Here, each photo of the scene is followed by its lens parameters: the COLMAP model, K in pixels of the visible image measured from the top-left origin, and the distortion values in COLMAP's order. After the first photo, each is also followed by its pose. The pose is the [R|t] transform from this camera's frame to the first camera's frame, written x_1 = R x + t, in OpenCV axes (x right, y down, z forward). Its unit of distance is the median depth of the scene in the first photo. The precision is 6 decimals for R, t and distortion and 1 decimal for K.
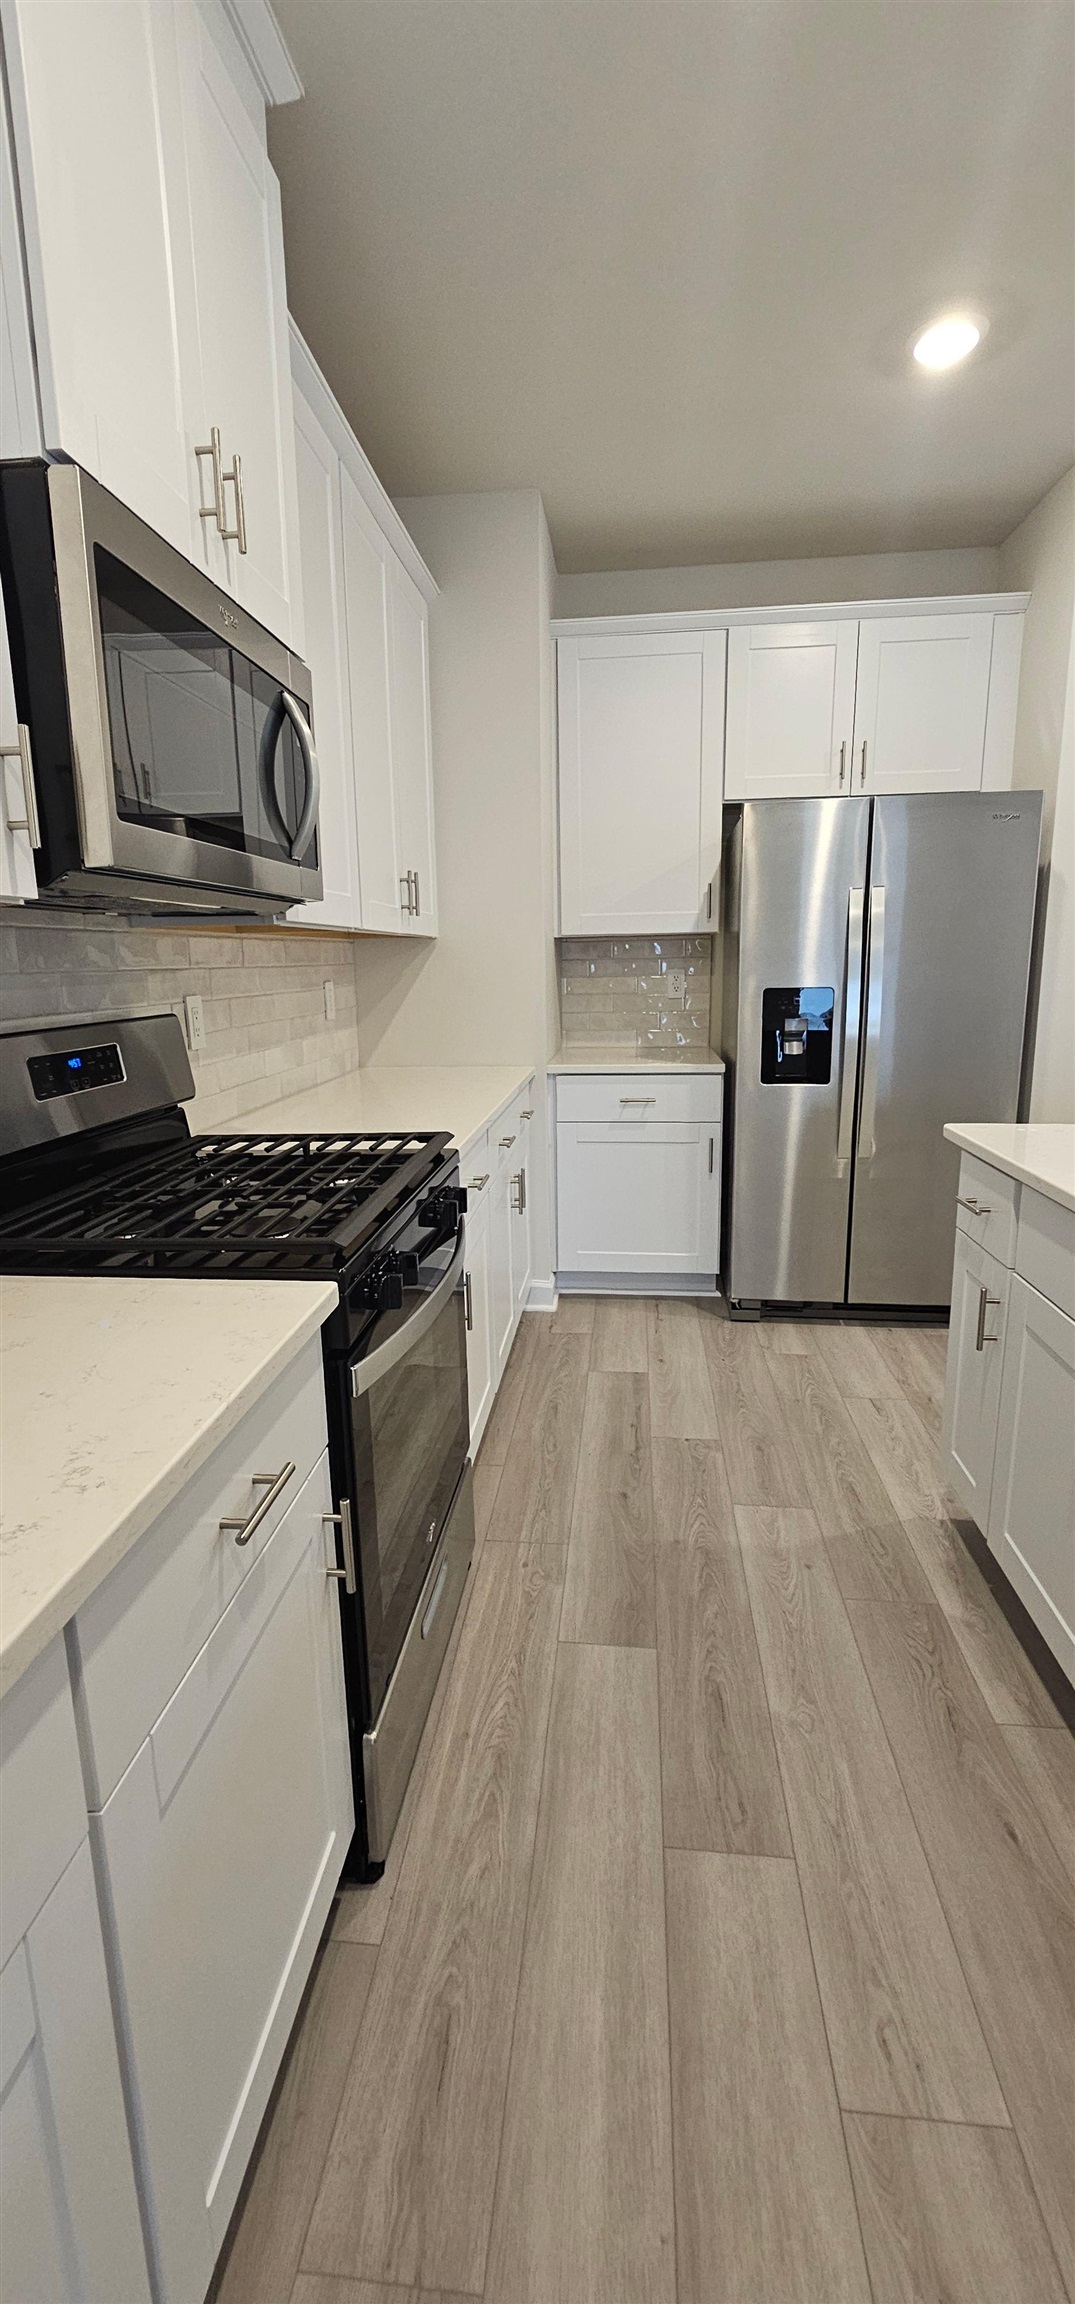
lens RADIAL K [[935.8, 0, 537.5], [0, 935.8, 1144.6], [0, 0, 1]] dist [-0.001054, -0.000423]
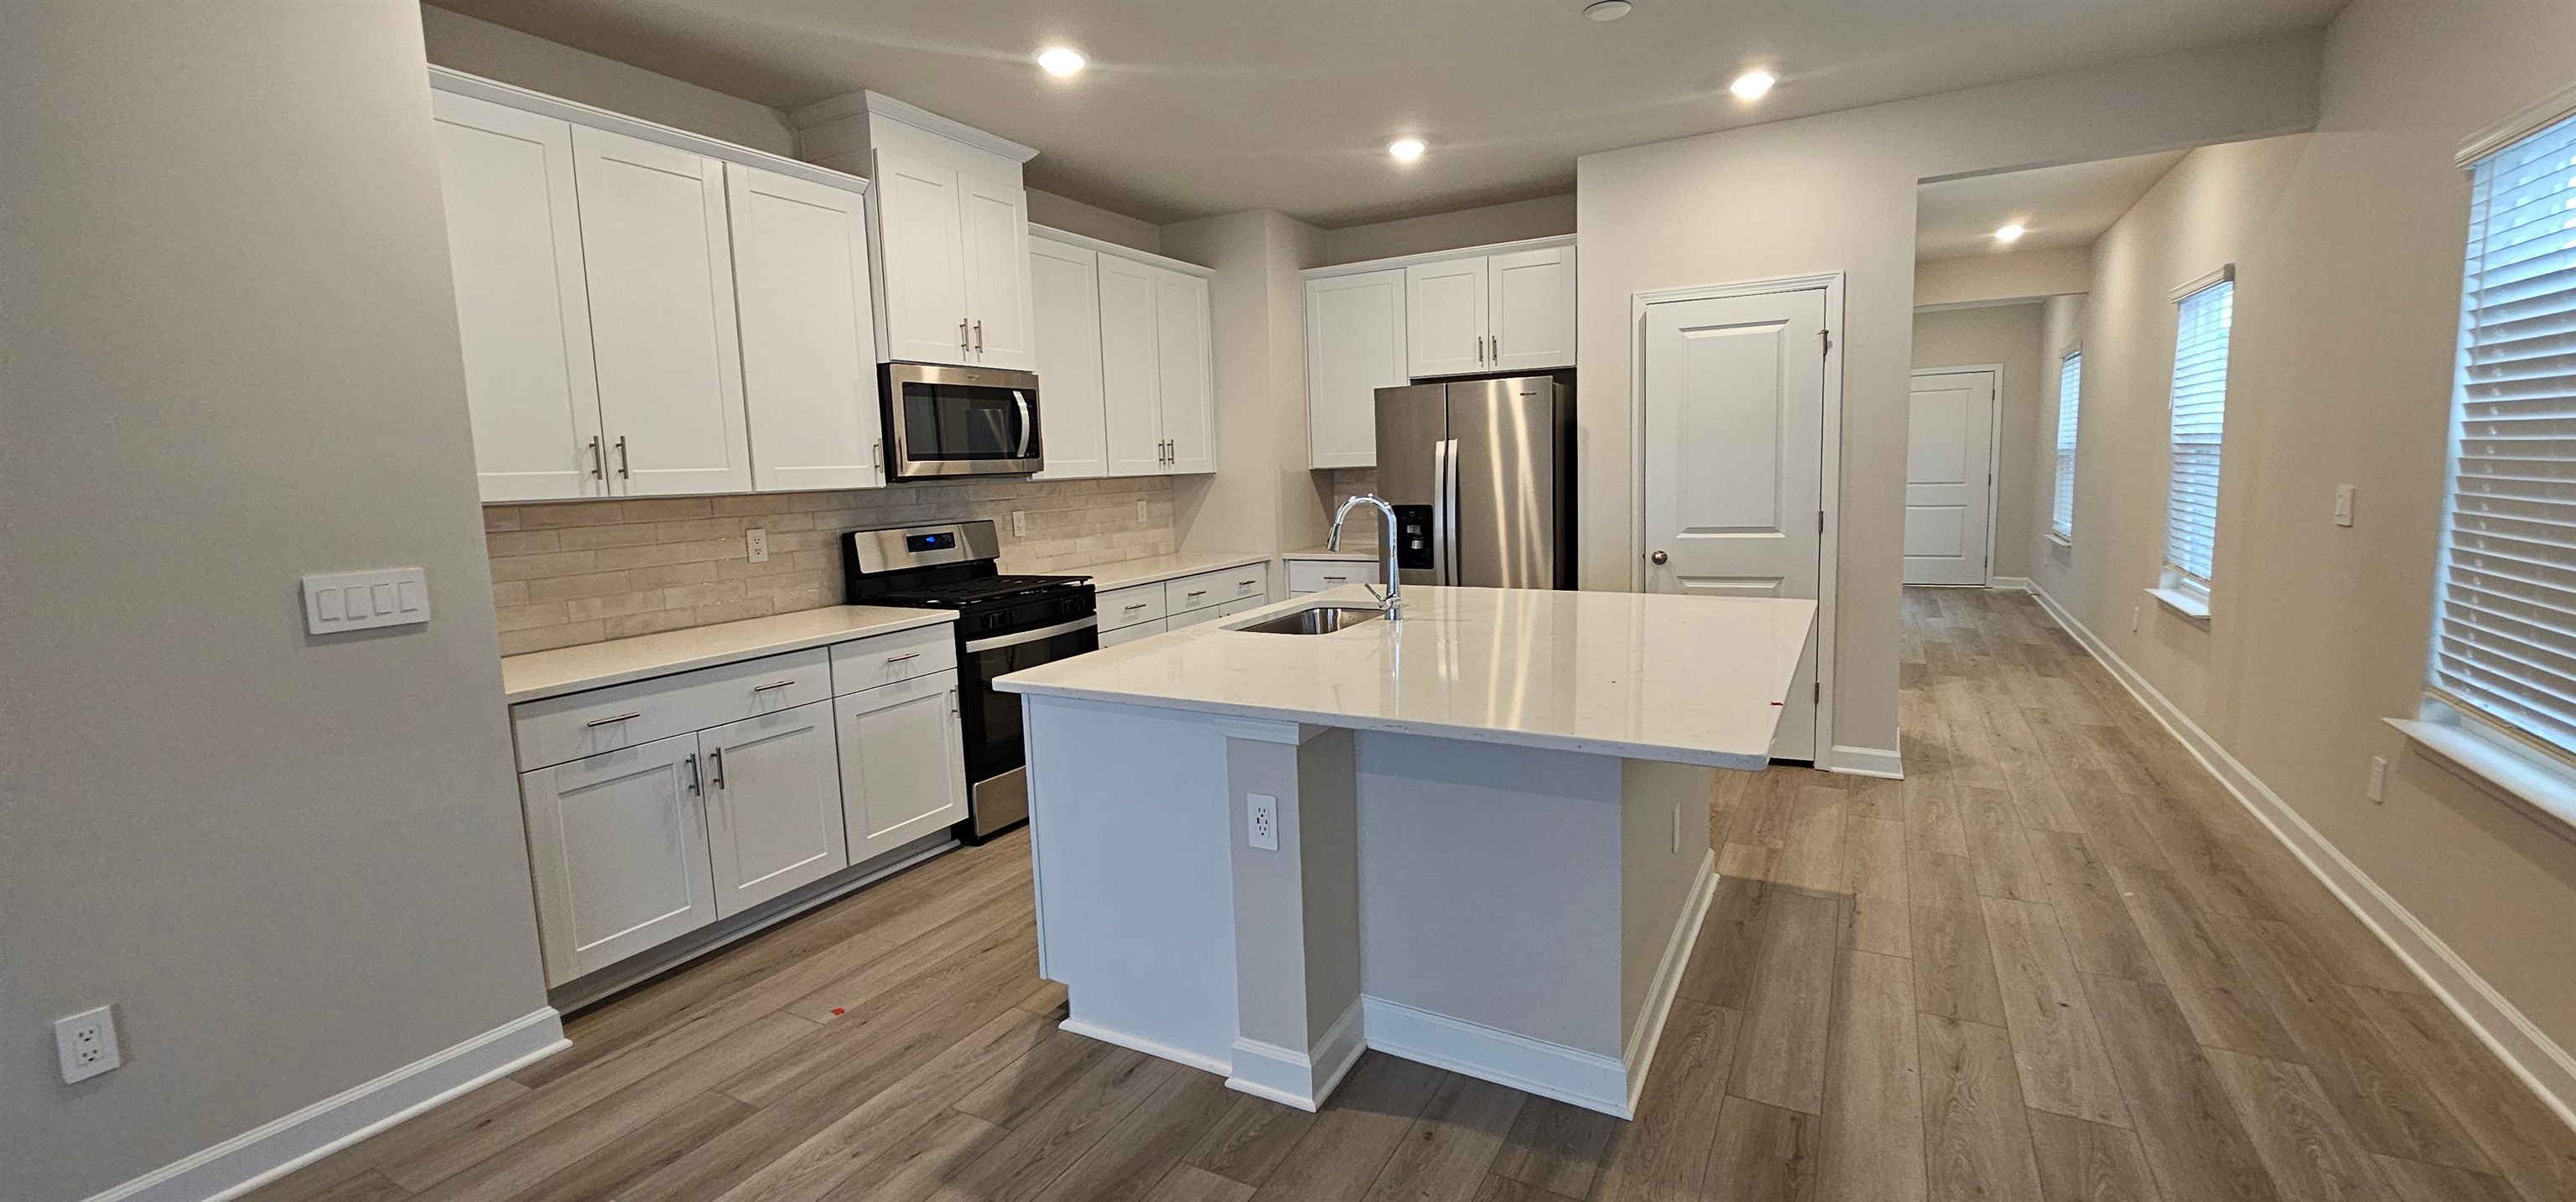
lens RADIAL K [[1046.0, 0, 1297.4], [0, 1046.0, 577.2], [0, 0, 1]] dist [-0.001054, -0.000423]
pose [[0.923018, 0.027830, -0.383748, 0.982416], [-0.059619, 0.995679, -0.071192, 0.103927], [0.380109, 0.088590, 0.920690, -0.798978]]
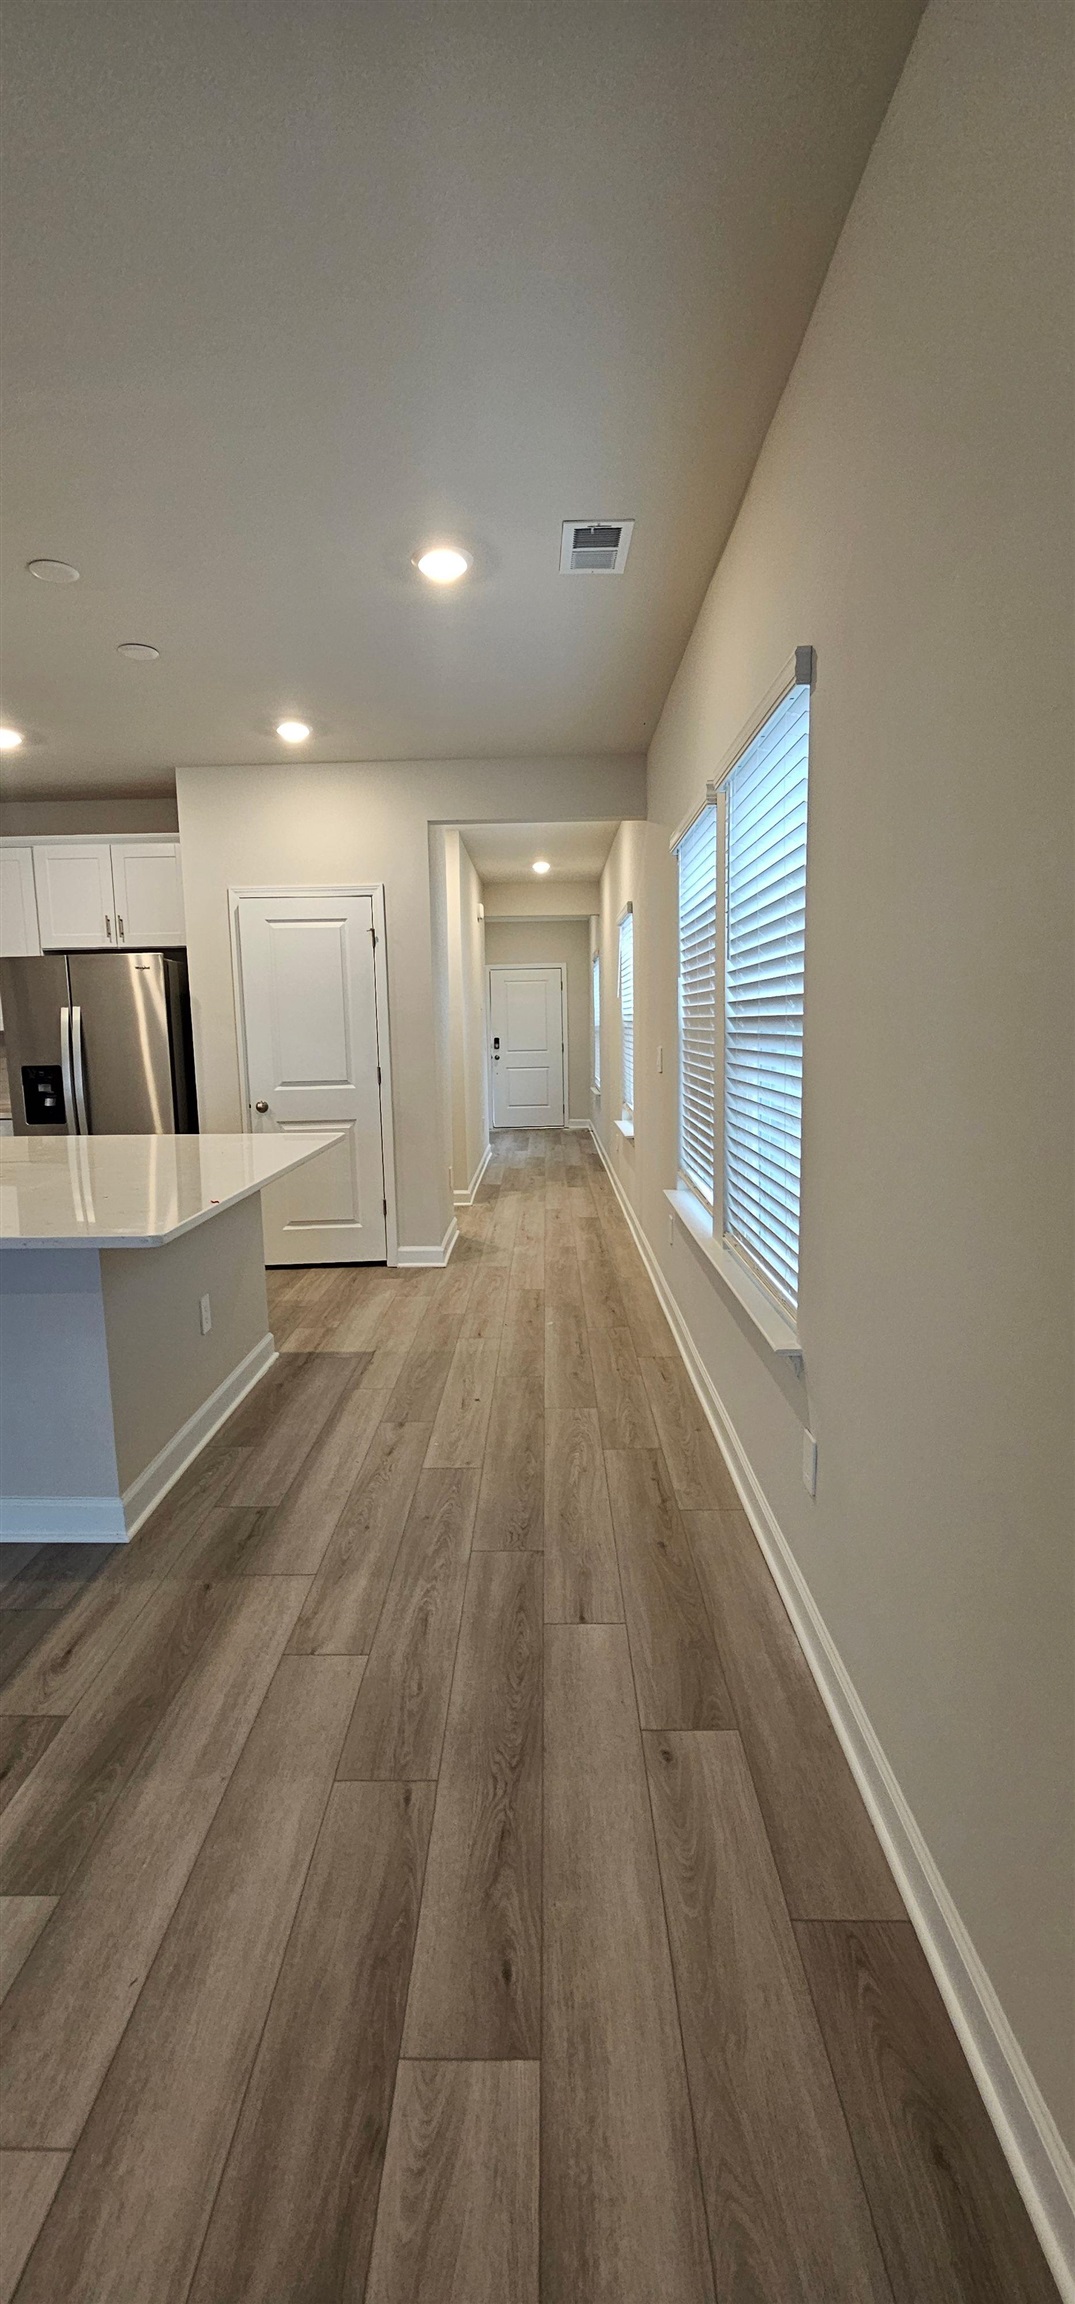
lens RADIAL K [[935.8, 0, 523.5], [0, 935.8, 1126.9], [0, 0, 1]] dist [-0.001054, -0.000423]
pose [[0.995743, -0.012573, 0.091313, 1.256510], [0.020999, 0.995546, -0.091911, 0.142215], [-0.089750, 0.093438, 0.991572, -0.905775]]
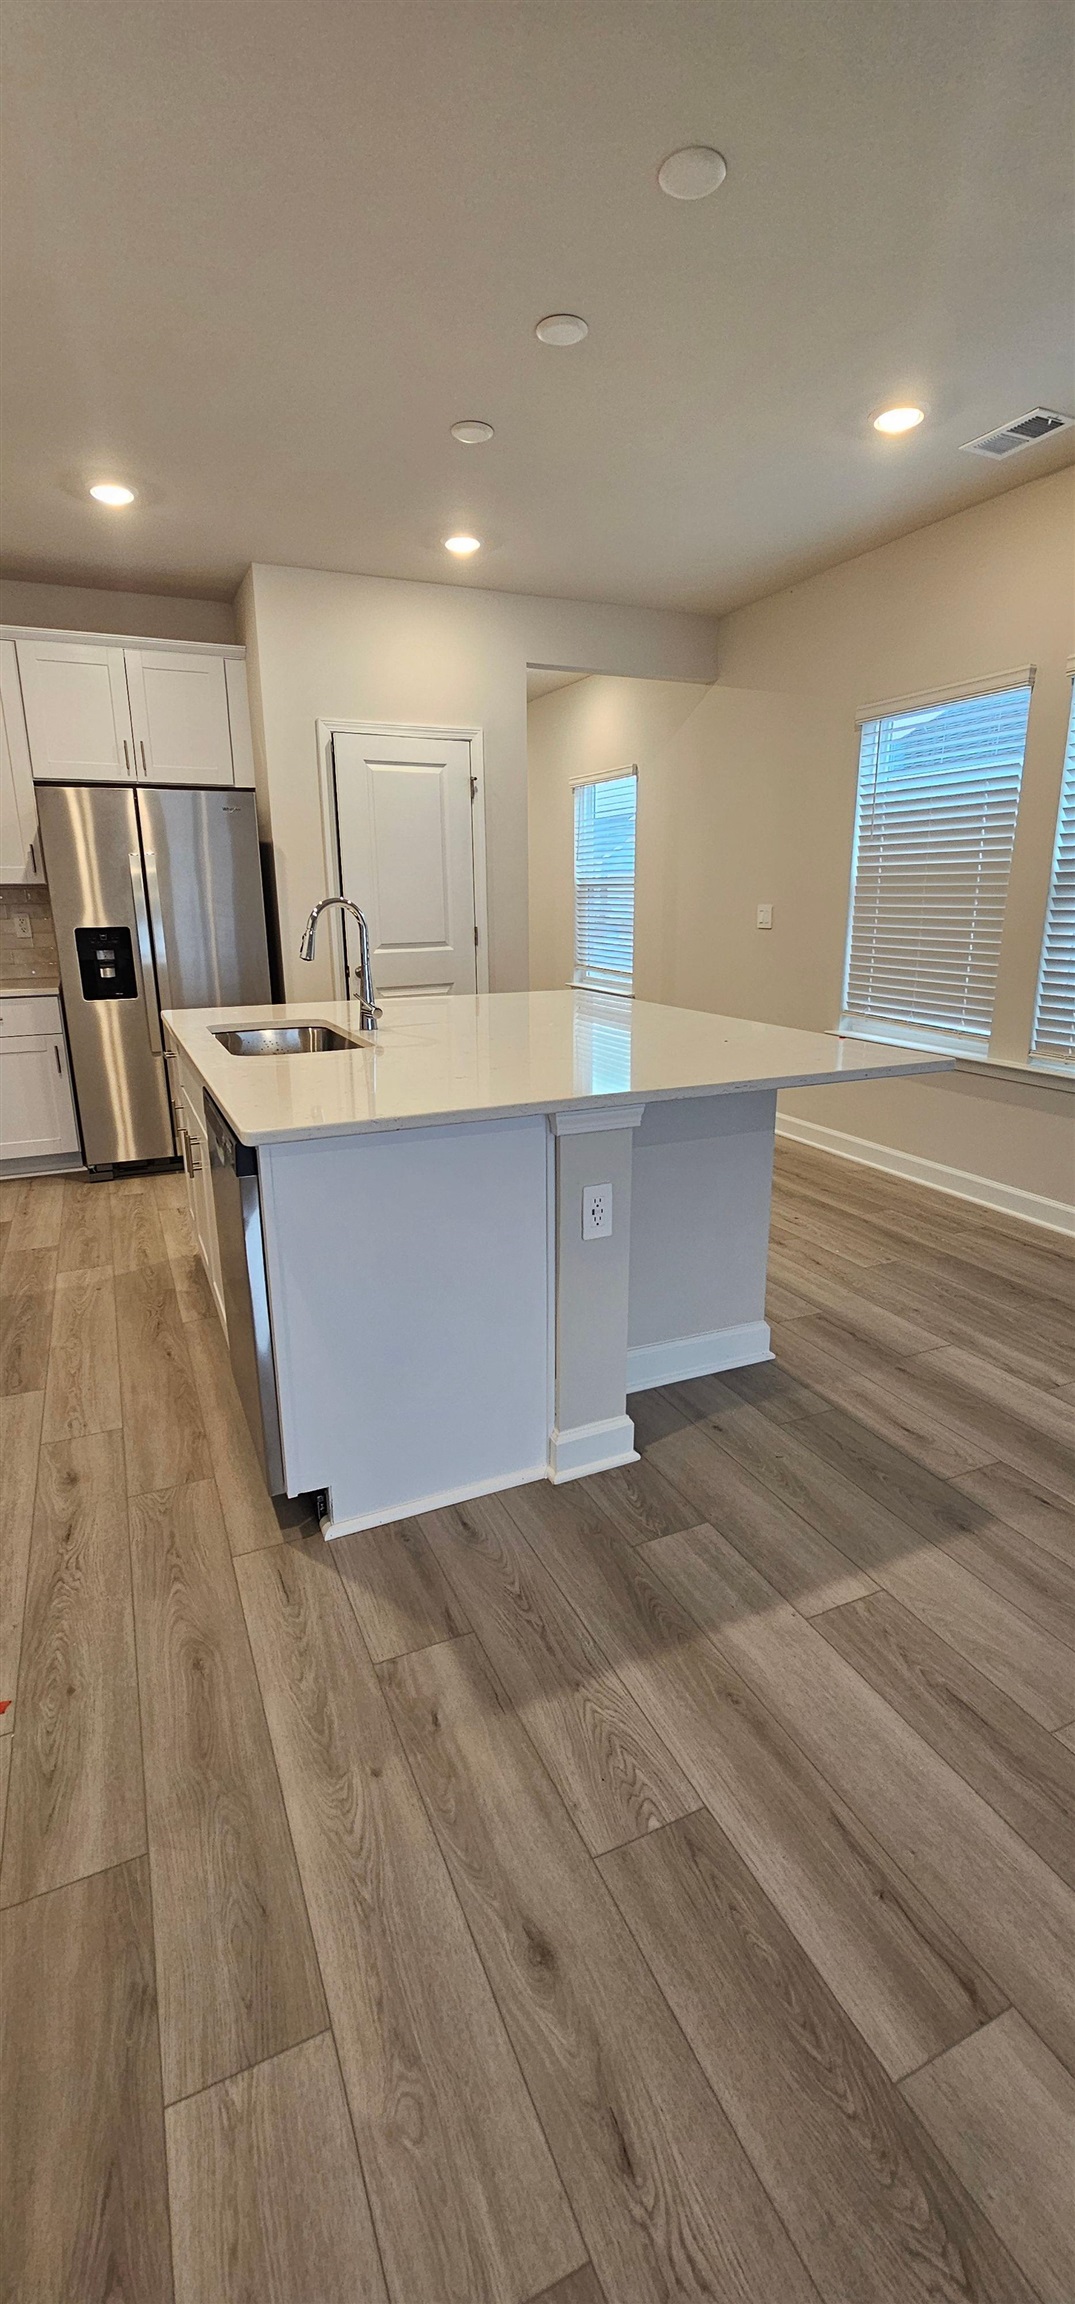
lens RADIAL K [[935.8, 0, 521.6], [0, 935.8, 1141.3], [0, 0, 1]] dist [-0.001054, -0.000423]
pose [[0.866681, -0.122464, 0.483597, 0.144819], [0.095264, 0.992189, 0.080530, 0.115357], [-0.489682, -0.023724, 0.871578, -0.631831]]
